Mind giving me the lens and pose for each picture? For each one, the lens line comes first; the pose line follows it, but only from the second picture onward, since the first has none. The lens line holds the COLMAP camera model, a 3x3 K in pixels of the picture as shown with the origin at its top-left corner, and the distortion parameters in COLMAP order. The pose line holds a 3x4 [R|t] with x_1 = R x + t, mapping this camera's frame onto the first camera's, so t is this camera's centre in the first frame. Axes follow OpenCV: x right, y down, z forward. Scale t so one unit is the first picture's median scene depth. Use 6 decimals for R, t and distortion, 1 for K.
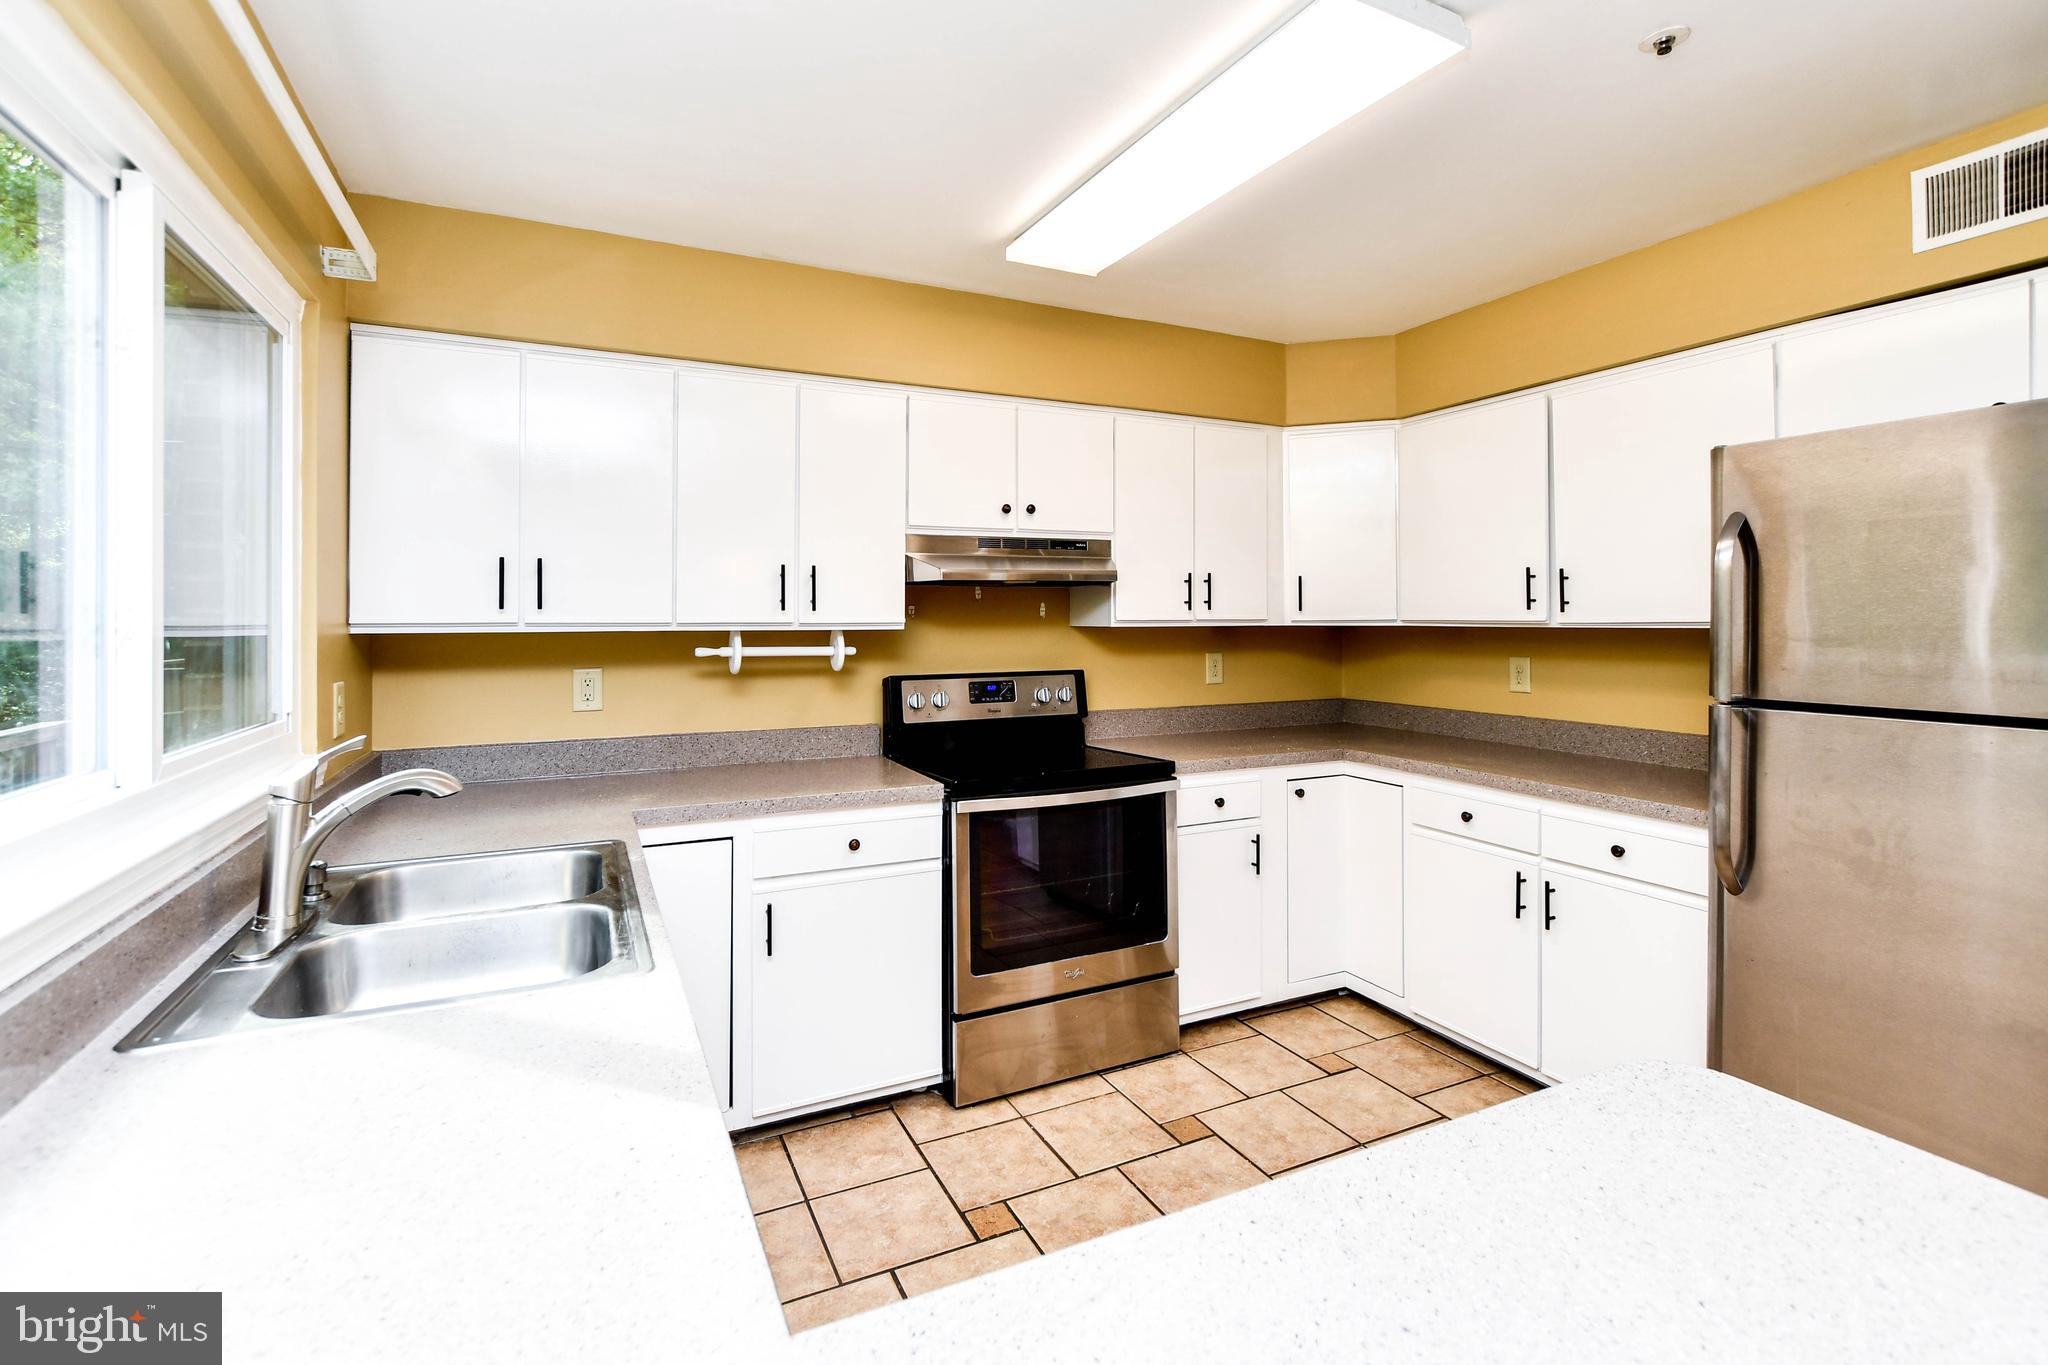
lens RADIAL K [[946.8, 0, 1026.1], [0, 946.8, 607.9], [0, 0, 1]] dist [-0.004710, -0.000330]
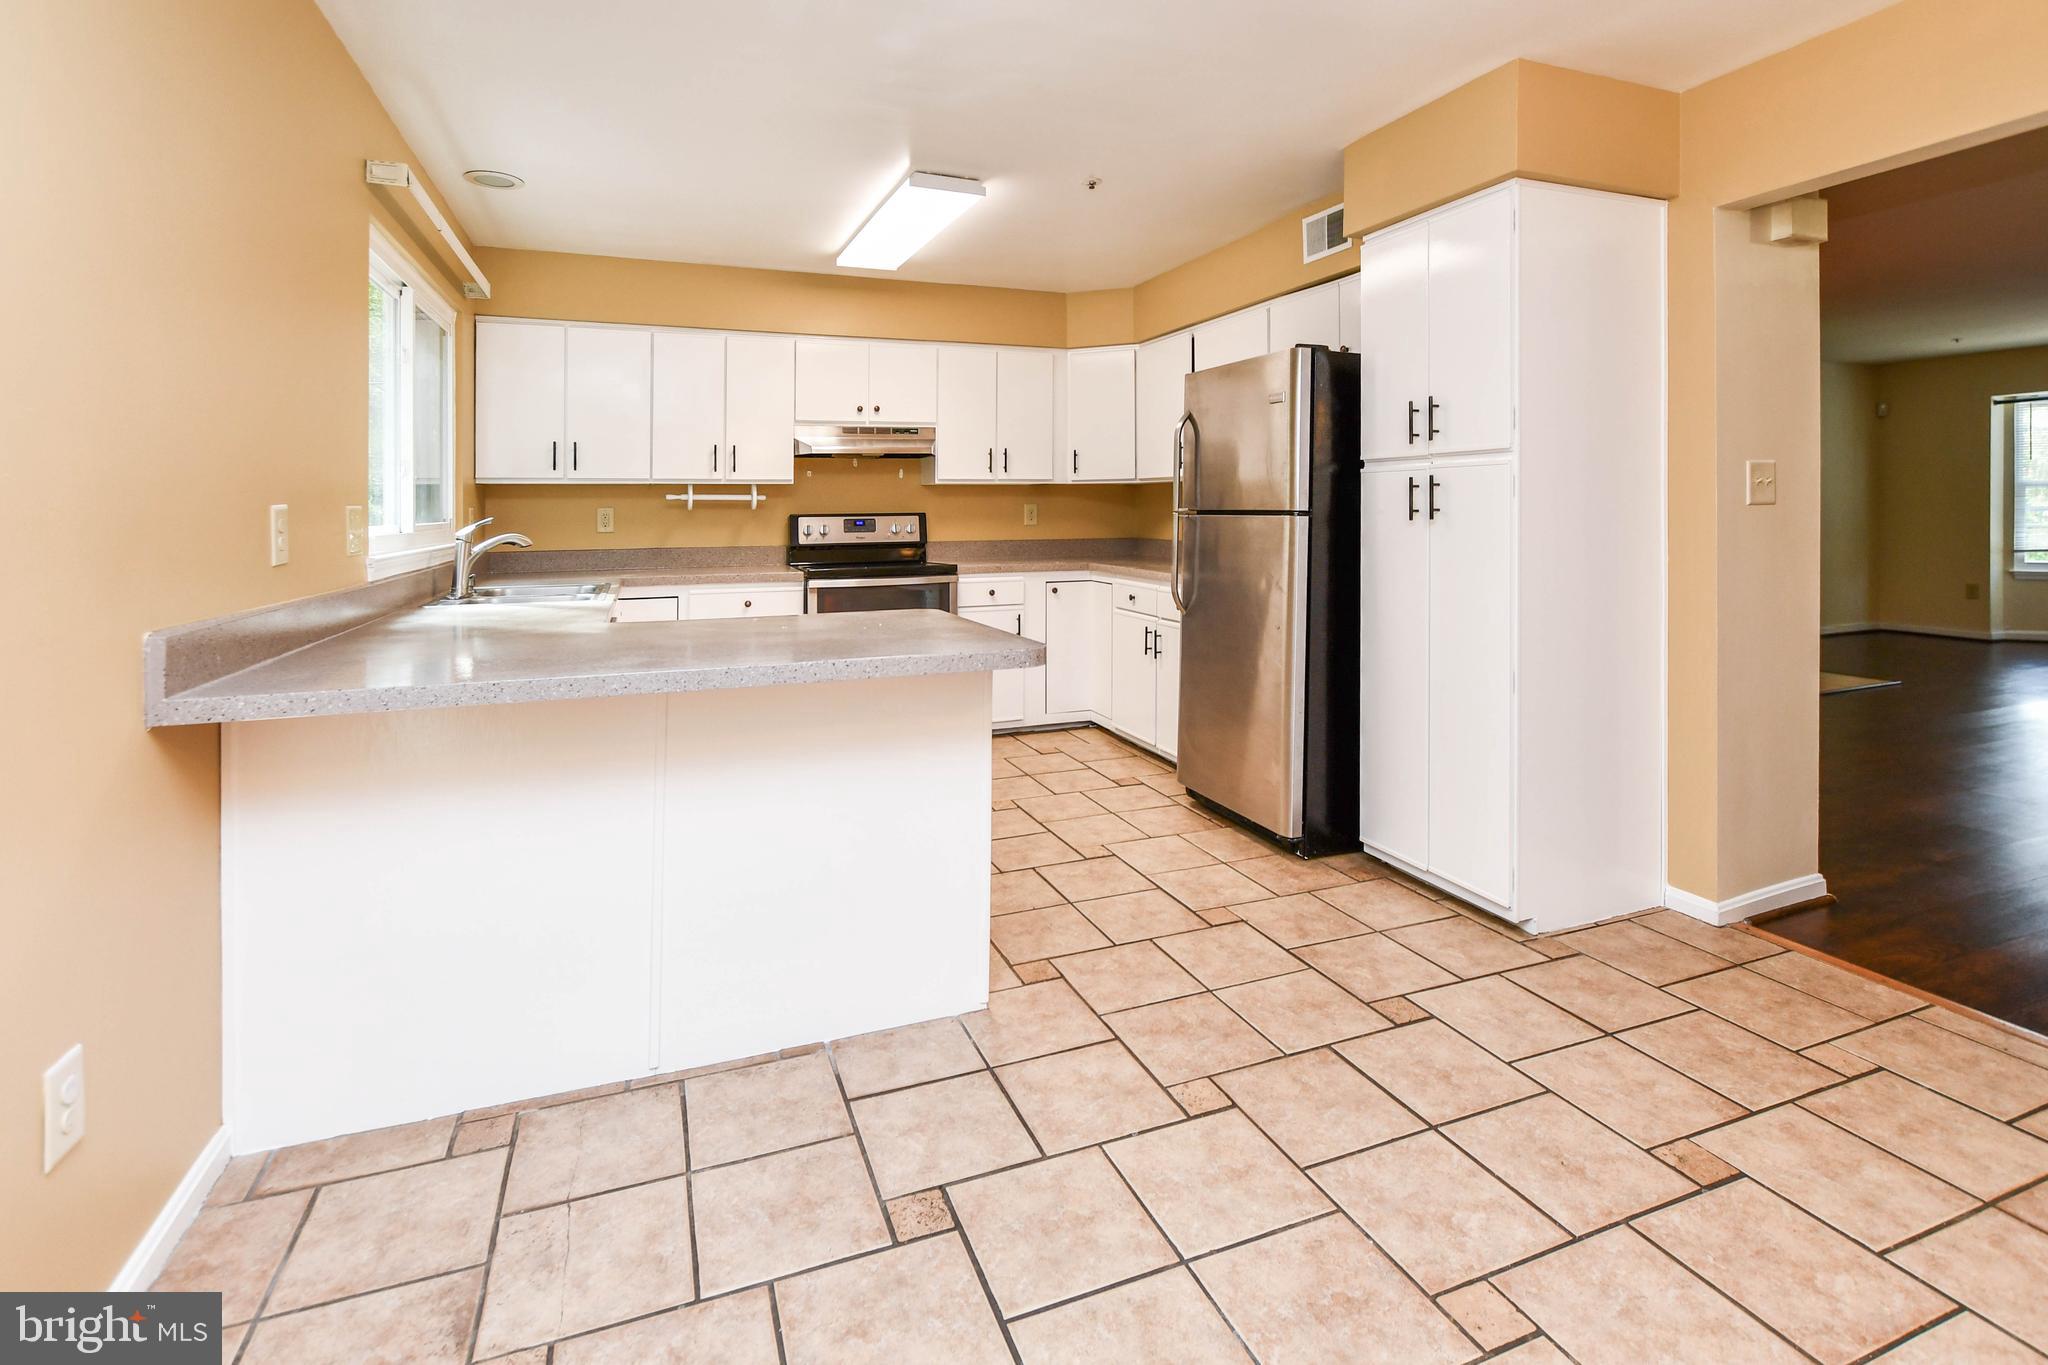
lens RADIAL K [[978.8, 0, 1018.0], [0, 978.8, 490.7], [0, 0, 1]] dist [-0.002099, 0.000394]
pose [[0.996328, -0.004846, -0.085481, 0.386514], [0.004682, 0.999987, -0.002129, 0.038115], [0.085490, 0.001721, 0.996338, -0.624686]]
